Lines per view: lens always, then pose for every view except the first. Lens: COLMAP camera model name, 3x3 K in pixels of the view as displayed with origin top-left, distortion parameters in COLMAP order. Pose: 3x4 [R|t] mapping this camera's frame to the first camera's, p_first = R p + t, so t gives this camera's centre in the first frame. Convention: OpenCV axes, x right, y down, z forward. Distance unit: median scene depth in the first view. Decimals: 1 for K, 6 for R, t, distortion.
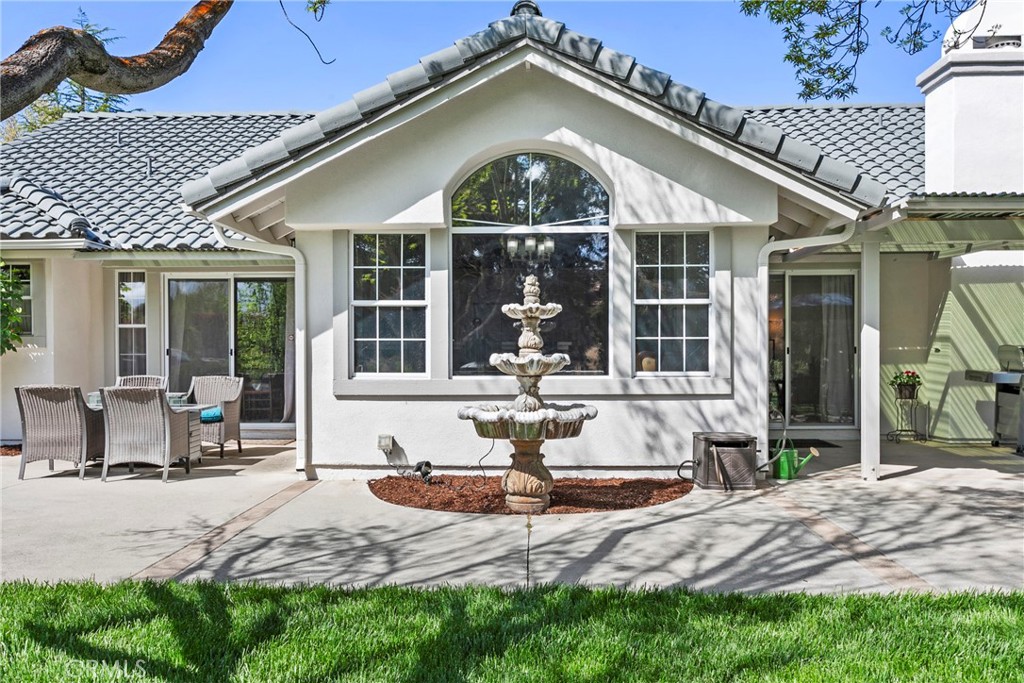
lens RADIAL K [[1002.1, 0, 645.6], [0, 1002.1, 338.8], [0, 0, 1]] dist [-0.056003, 0.000447]
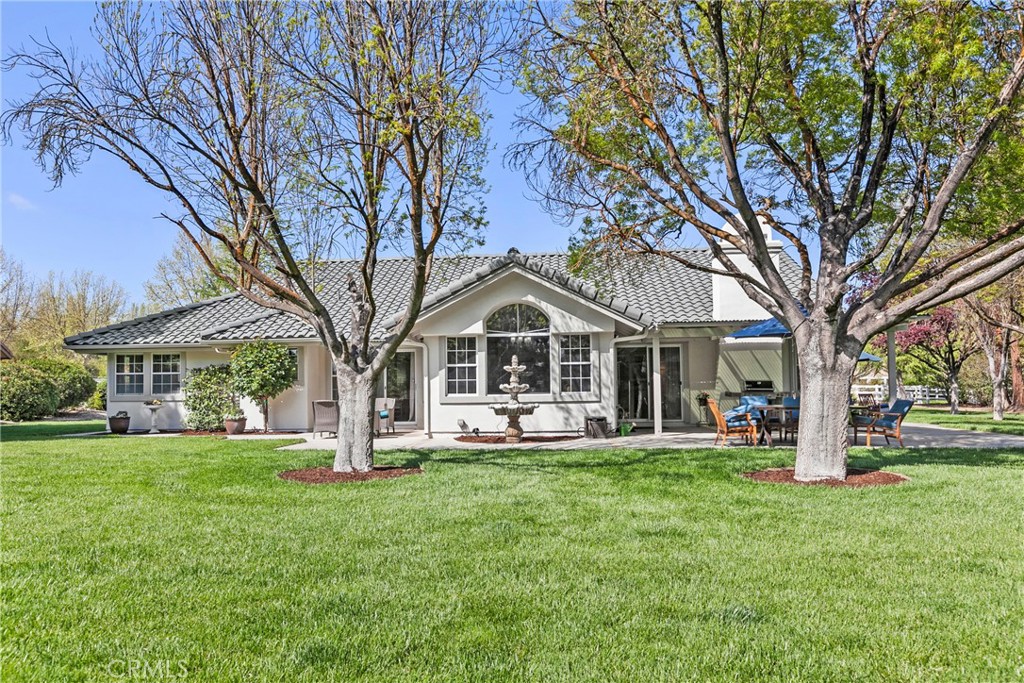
lens RADIAL K [[728.2, 0, 512.0], [0, 728.2, 341.5], [0, 0, 1]] dist [-0.003989, -0.000653]
pose [[0.985765, -0.019250, -0.167025, 0.171397], [0.009829, 0.998323, -0.057047, 0.009241], [0.167843, 0.054594, 0.984301, -0.770835]]
